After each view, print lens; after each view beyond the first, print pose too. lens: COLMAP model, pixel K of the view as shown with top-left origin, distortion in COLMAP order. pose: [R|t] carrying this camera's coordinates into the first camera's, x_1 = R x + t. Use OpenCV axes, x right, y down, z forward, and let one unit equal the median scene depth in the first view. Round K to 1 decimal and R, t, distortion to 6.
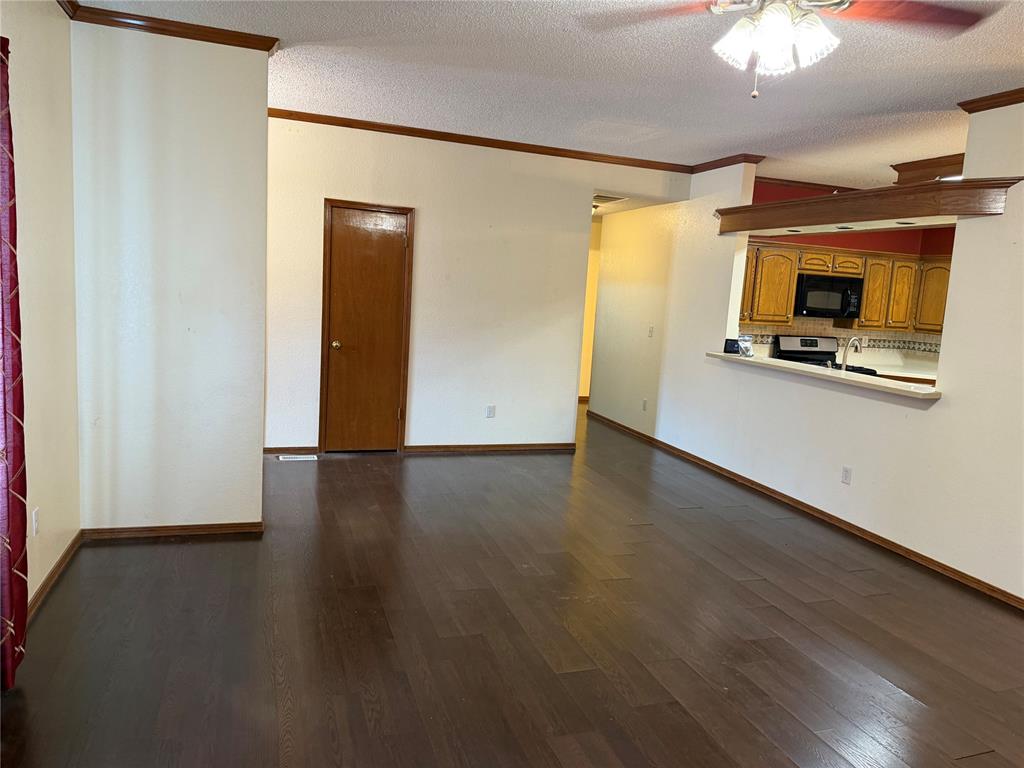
lens RADIAL K [[729.8, 0, 507.4], [0, 729.8, 379.4], [0, 0, 1]] dist [0.060310, -0.087624]
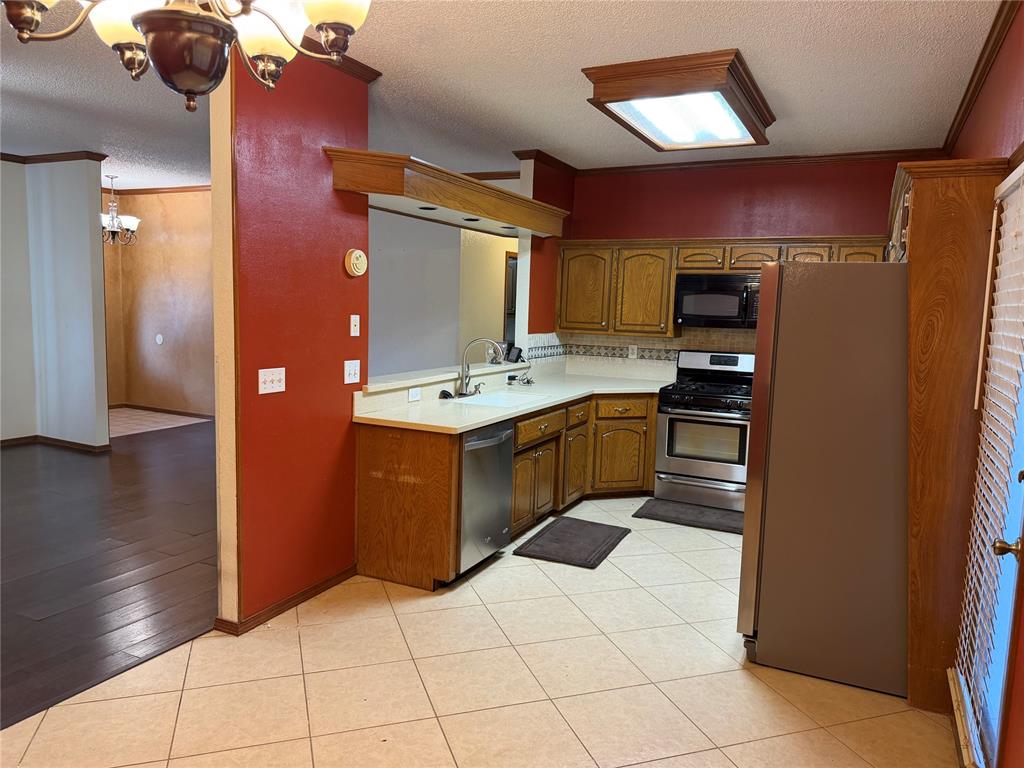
lens RADIAL K [[729.8, 0, 507.4], [0, 729.8, 379.4], [0, 0, 1]] dist [0.060310, -0.087624]
pose [[0.691465, 0.033928, -0.721613, 1.001759], [-0.080651, 0.996277, -0.030440, 0.016135], [0.717894, 0.079248, 0.691627, 0.356549]]
